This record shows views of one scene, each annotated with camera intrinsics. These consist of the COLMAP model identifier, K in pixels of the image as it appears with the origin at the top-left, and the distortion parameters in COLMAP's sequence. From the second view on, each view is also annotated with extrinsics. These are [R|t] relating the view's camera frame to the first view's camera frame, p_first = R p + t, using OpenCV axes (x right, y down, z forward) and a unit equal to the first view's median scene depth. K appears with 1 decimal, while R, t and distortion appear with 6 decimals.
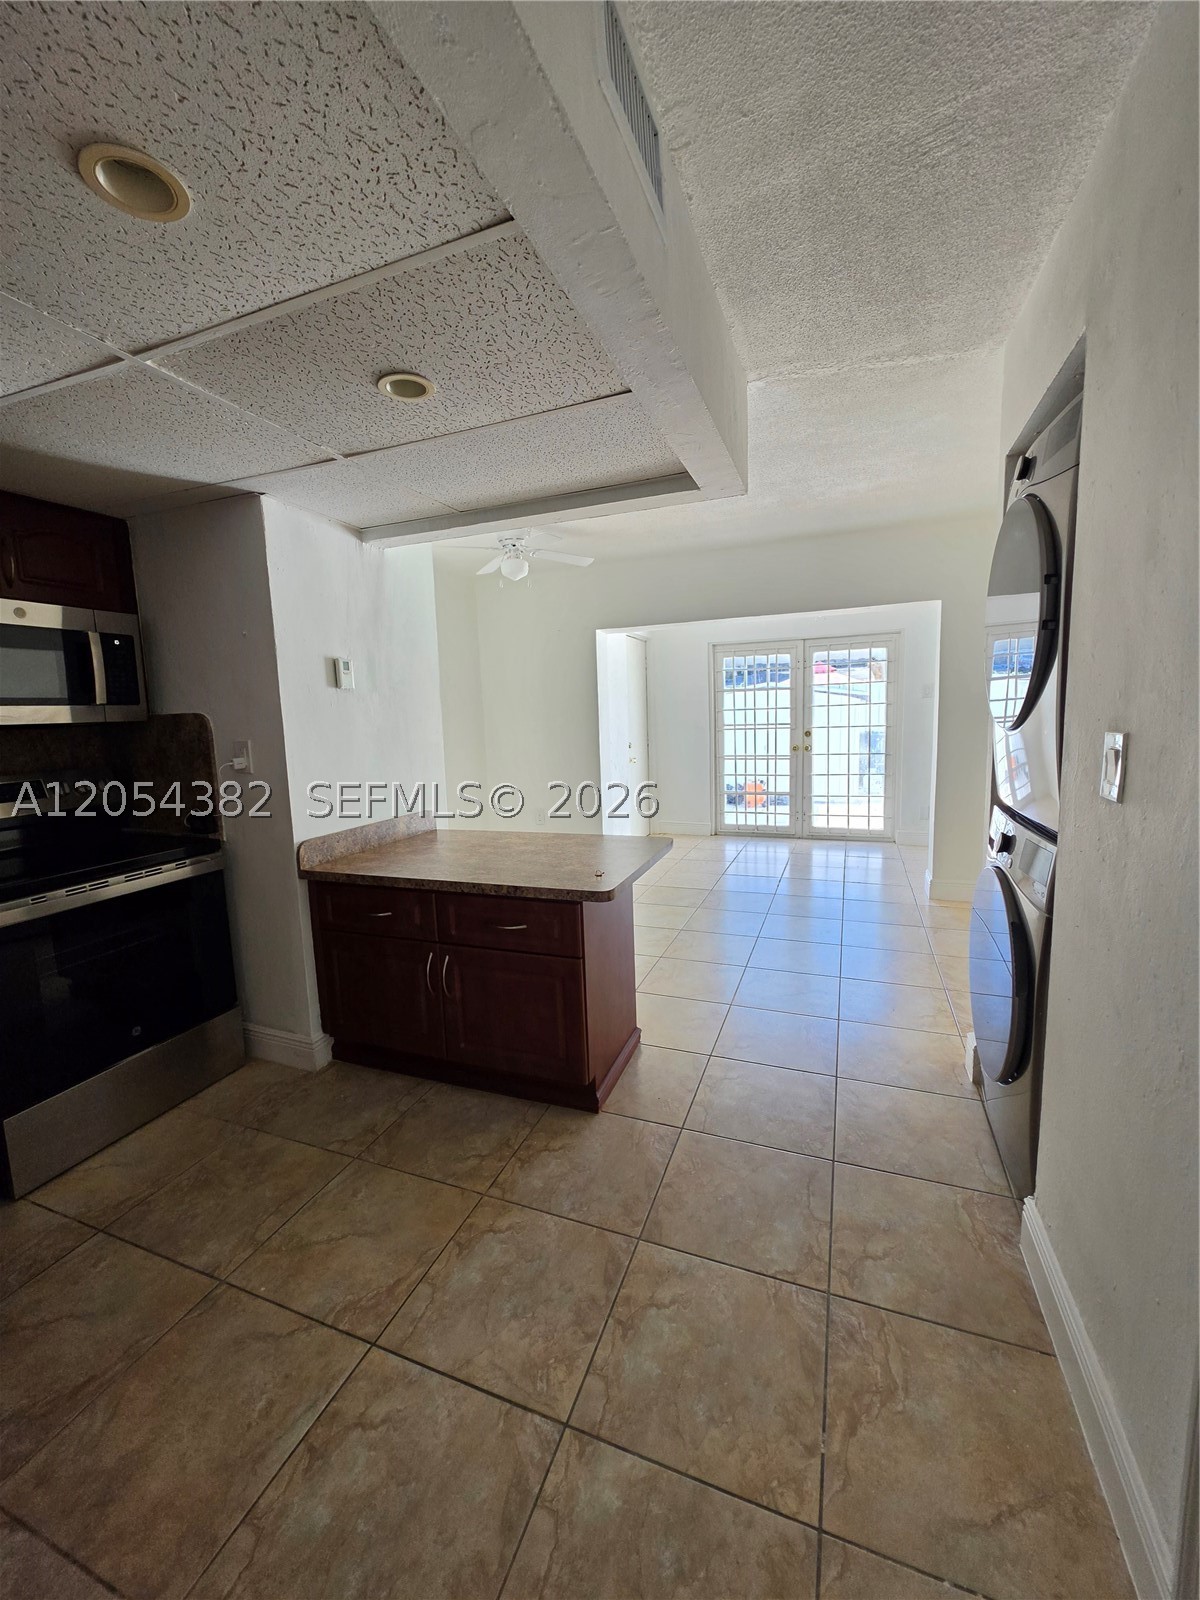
lens RADIAL K [[641.9, 0, 595.0], [0, 641.9, 793.9], [0, 0, 1]] dist [-0.004058, 0.000694]
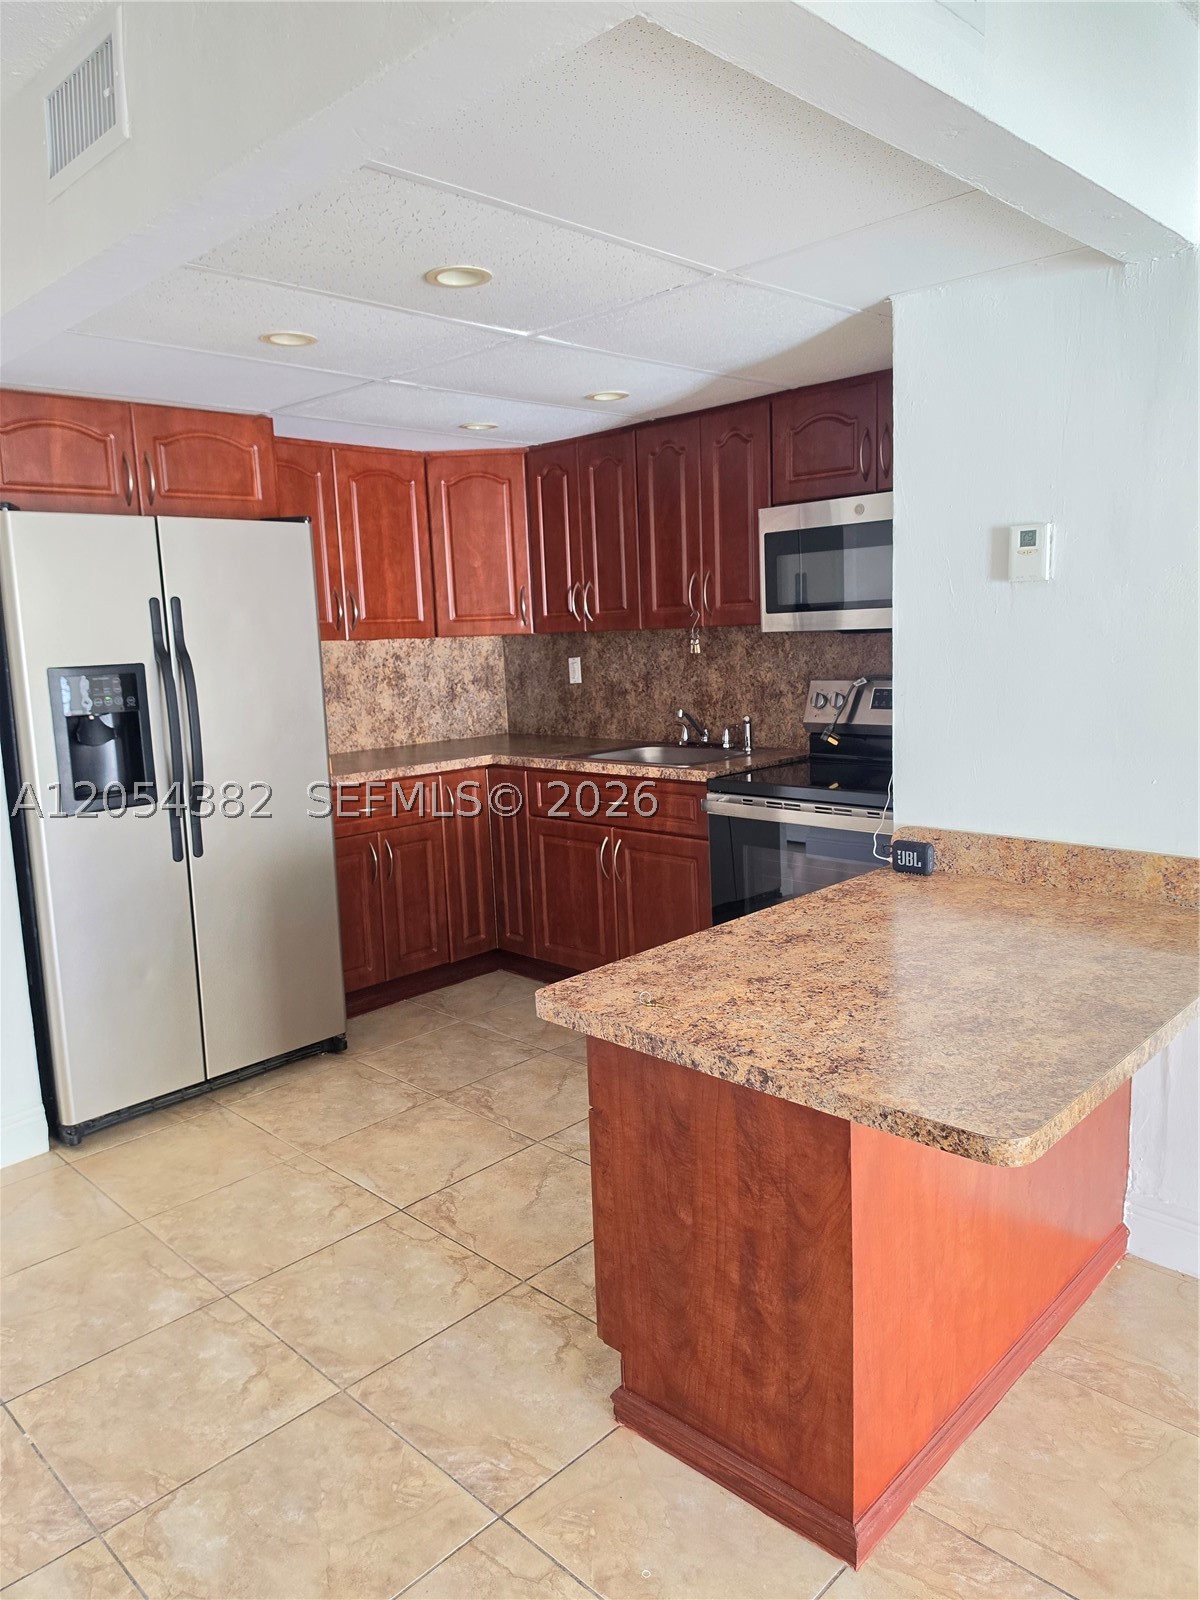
lens RADIAL K [[1095.3, 0, 592.2], [0, 1095.3, 781.2], [0, 0, 1]] dist [0.136103, -0.230104]
pose [[-0.395961, 0.180006, -0.900451, 0.782369], [-0.063725, 0.972848, 0.222501, -0.231918], [0.916053, 0.145483, -0.373739, 1.301566]]
